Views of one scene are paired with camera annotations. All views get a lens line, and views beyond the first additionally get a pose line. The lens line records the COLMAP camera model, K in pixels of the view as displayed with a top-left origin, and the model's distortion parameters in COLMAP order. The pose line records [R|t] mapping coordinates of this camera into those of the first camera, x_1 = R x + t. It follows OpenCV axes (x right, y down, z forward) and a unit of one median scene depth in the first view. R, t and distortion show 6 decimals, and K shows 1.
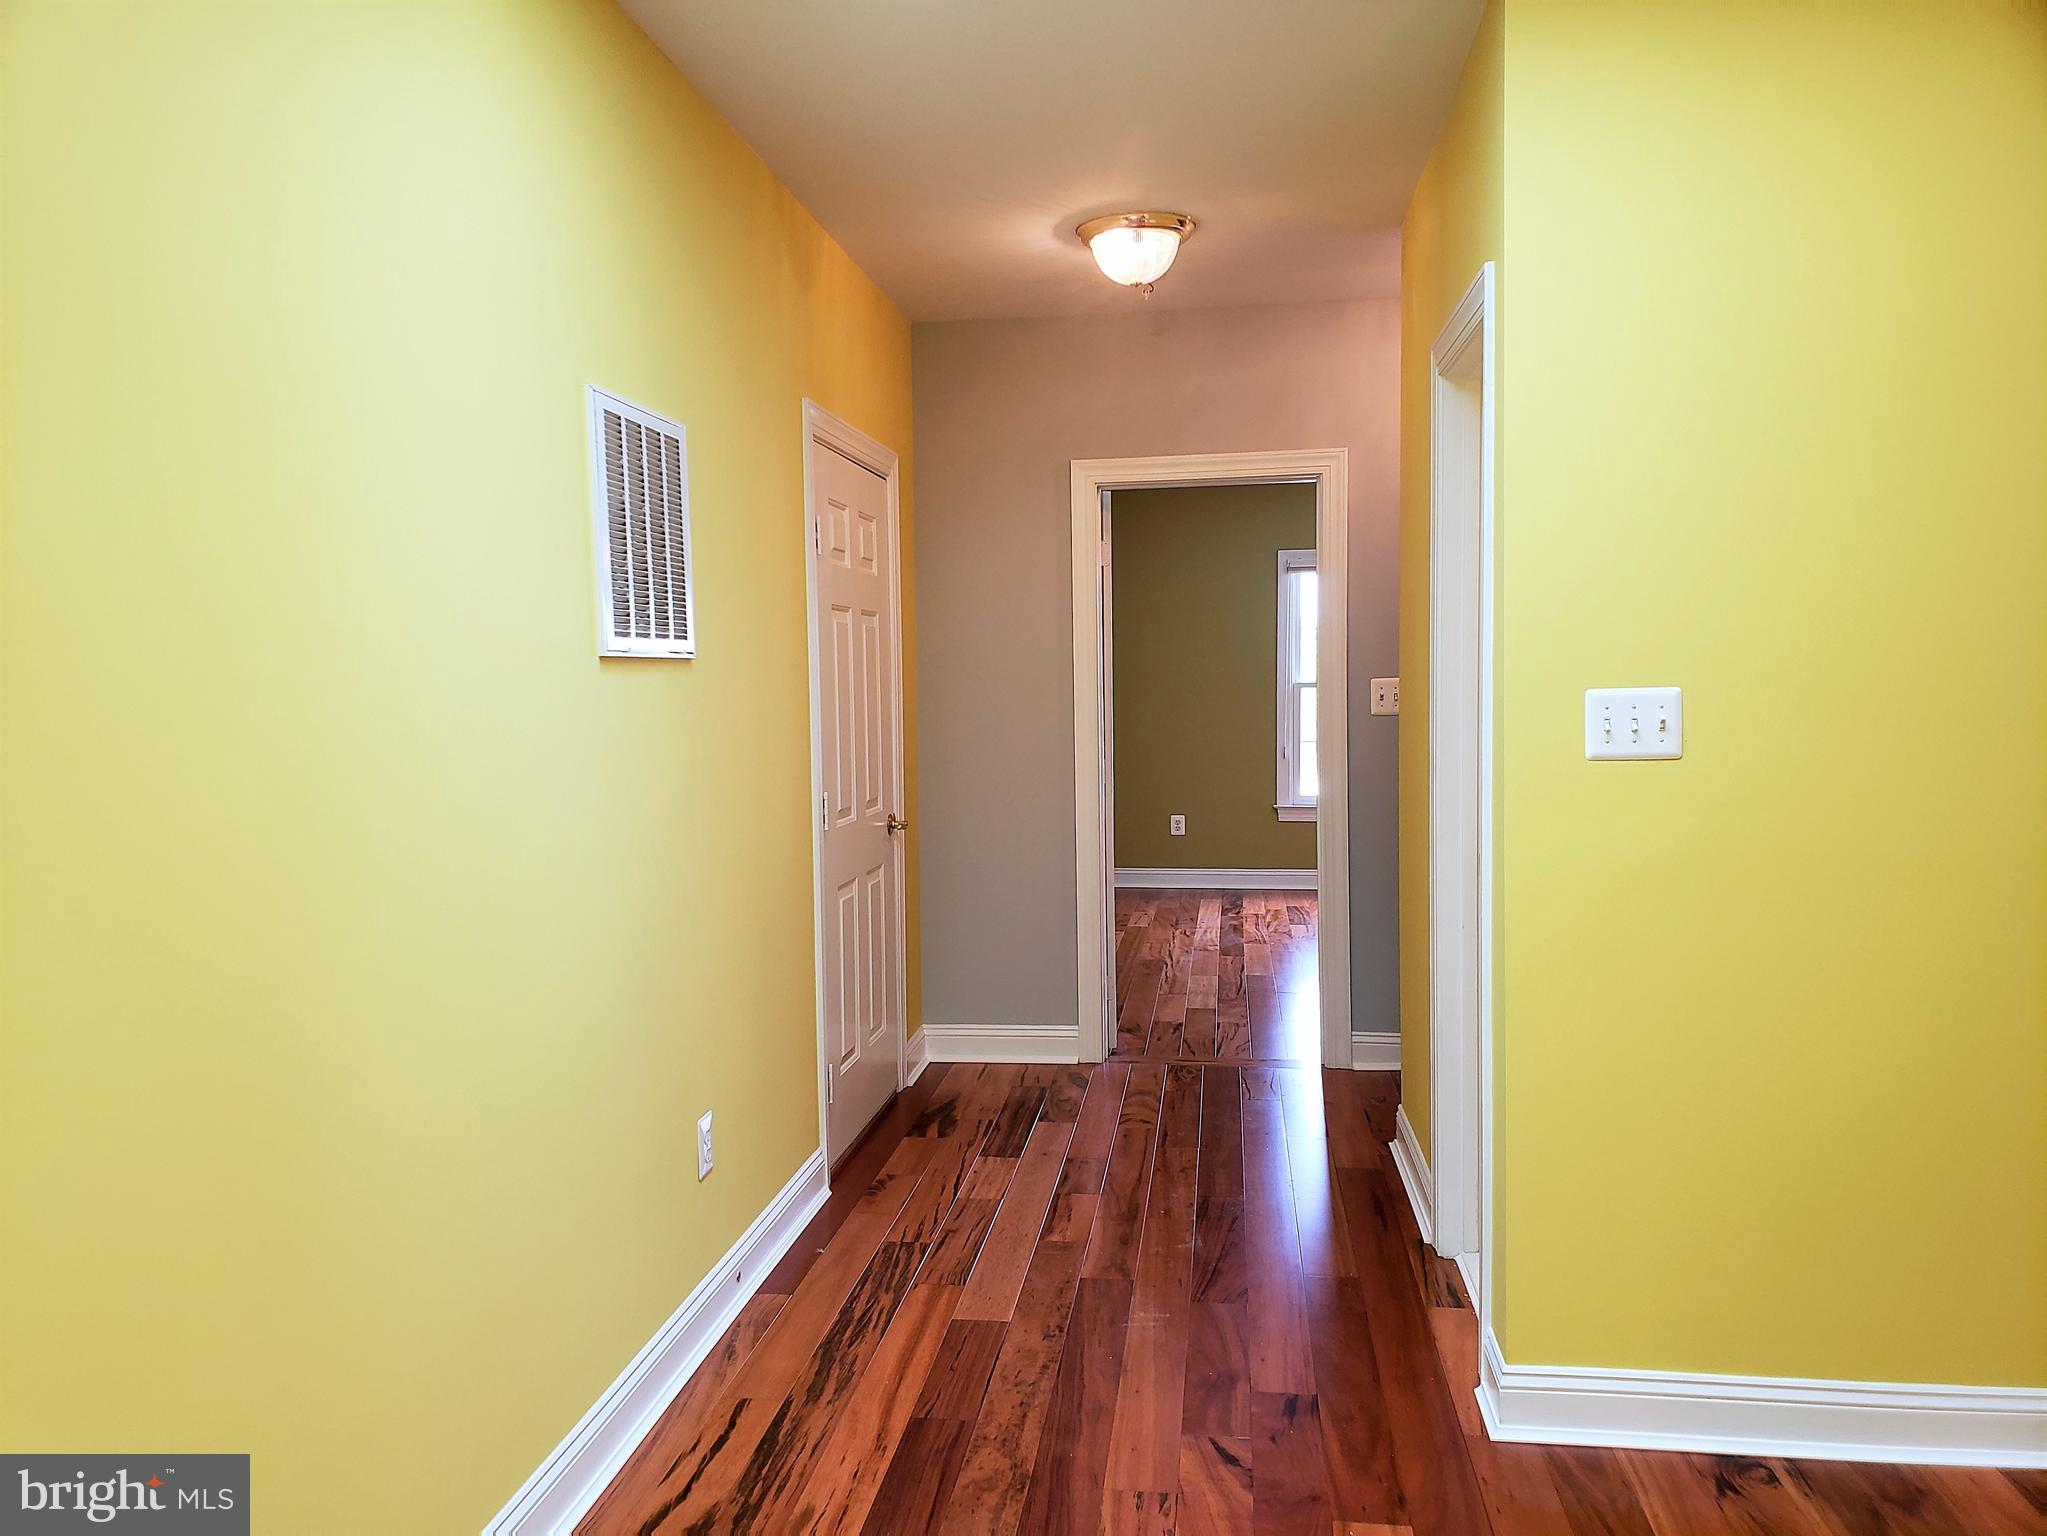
lens RADIAL K [[1605.1, 0, 1026.5], [0, 1605.1, 773.2], [0, 0, 1]] dist [0.070395, -0.018195]
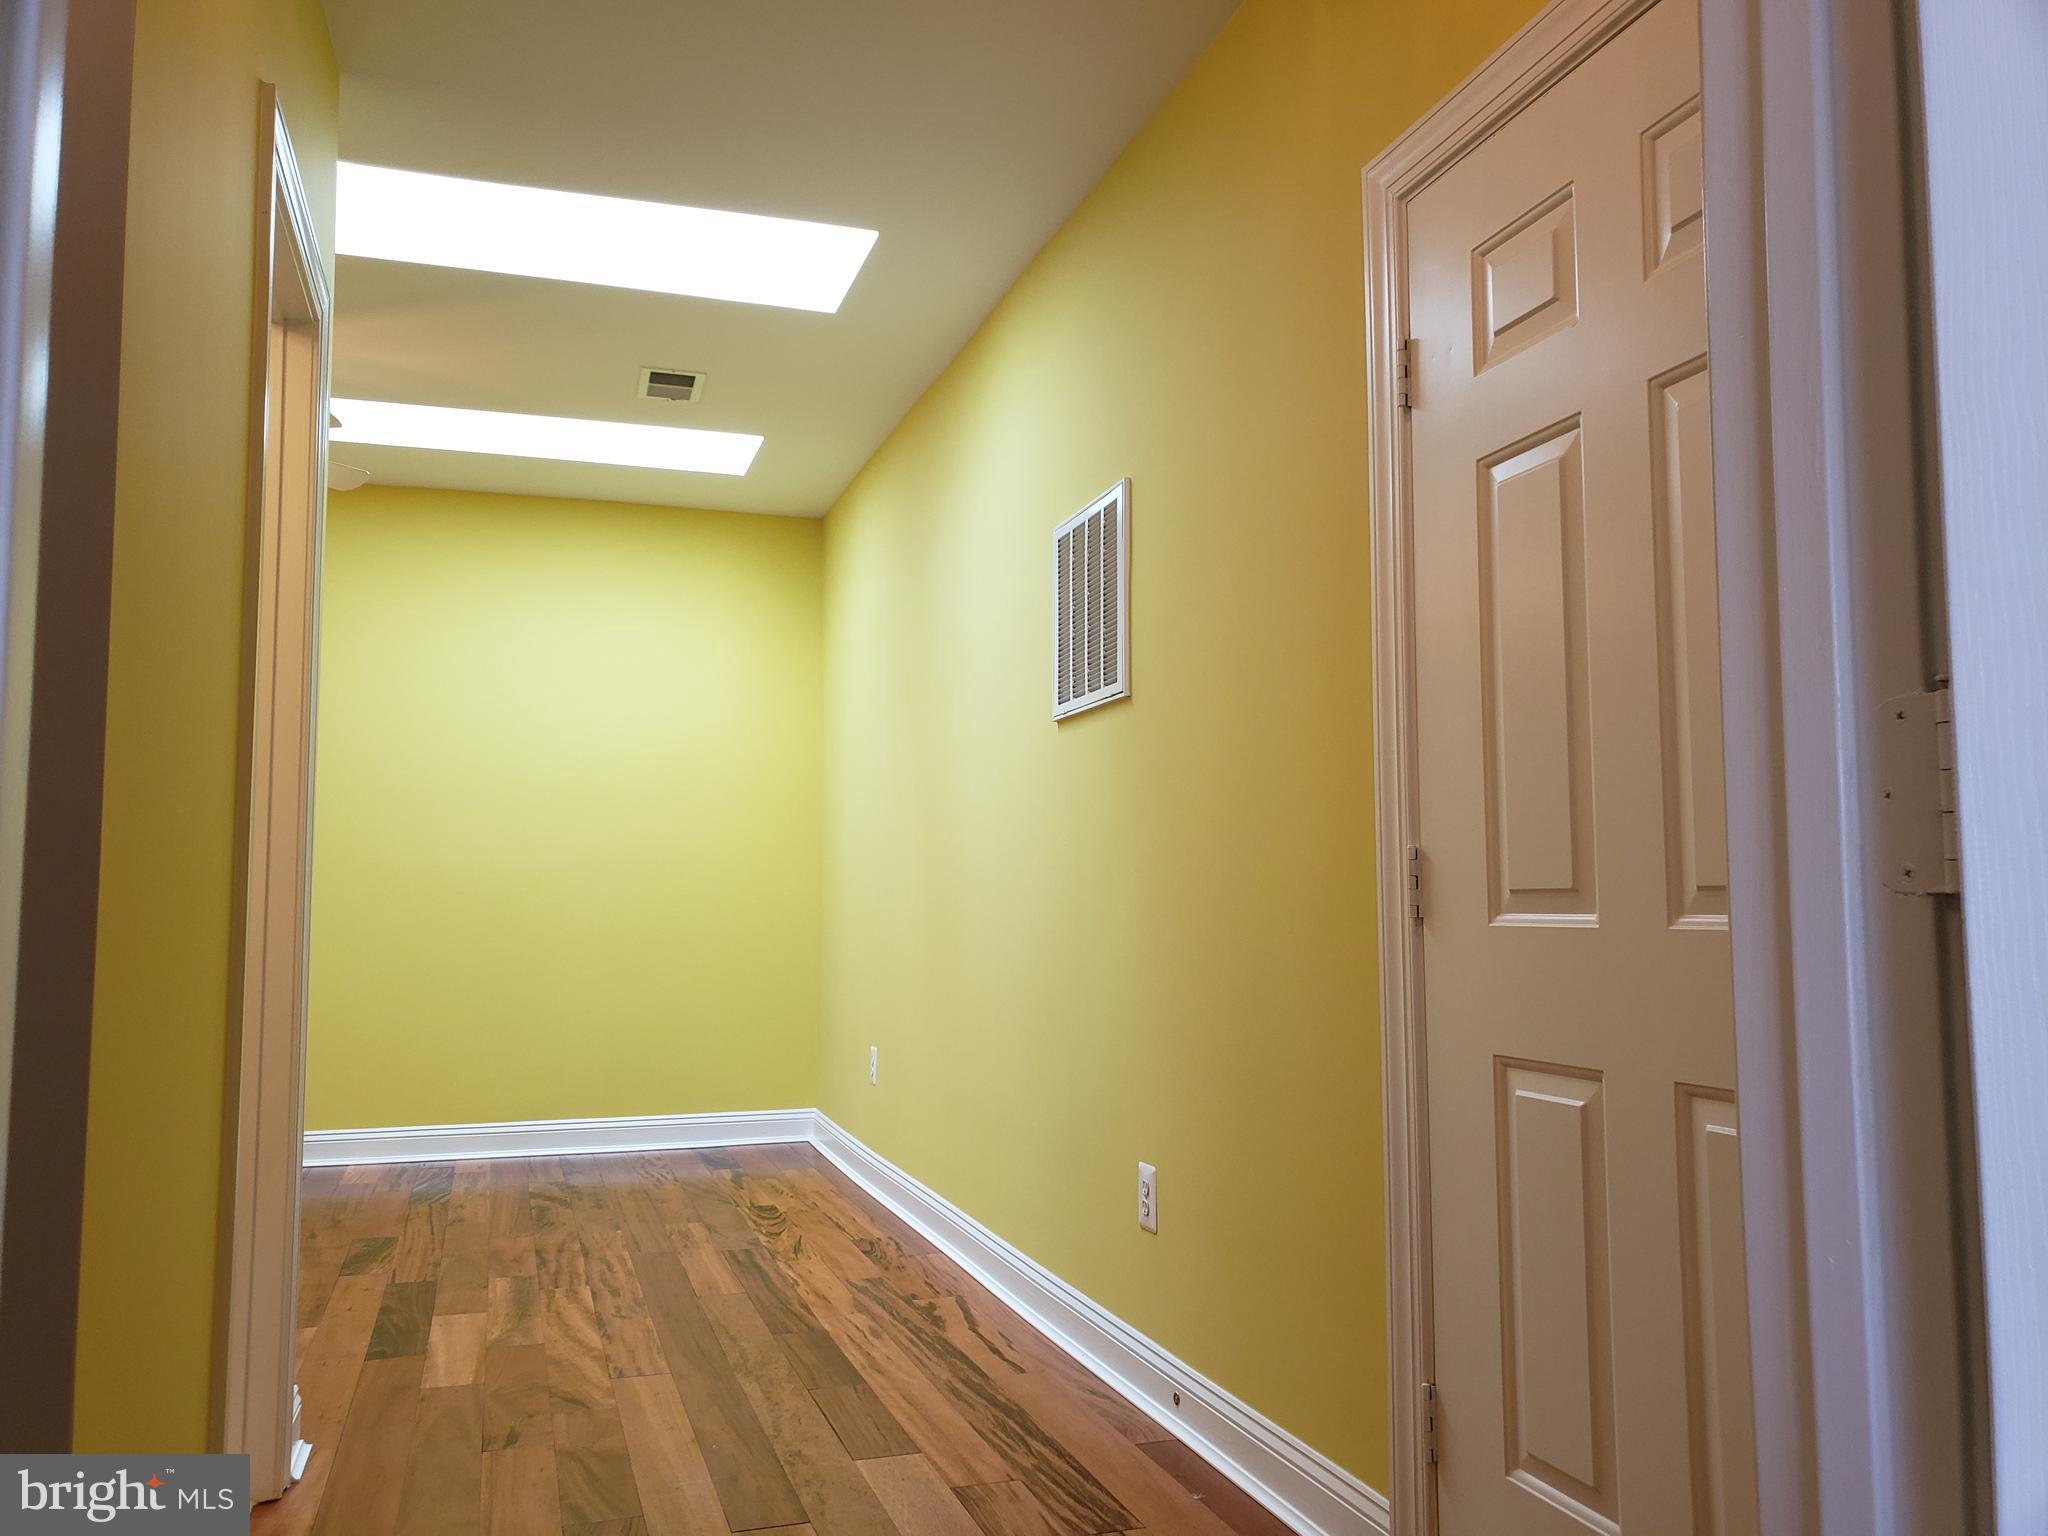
lens RADIAL K [[1605.9, 0, 1029.3], [0, 1605.9, 763.8], [0, 0, 1]] dist [0.070395, -0.018195]
pose [[-0.903484, -0.018197, -0.428236, 0.302973], [-0.004279, 0.999431, -0.033442, 0.005066], [0.428601, -0.028382, -0.903048, 1.990682]]
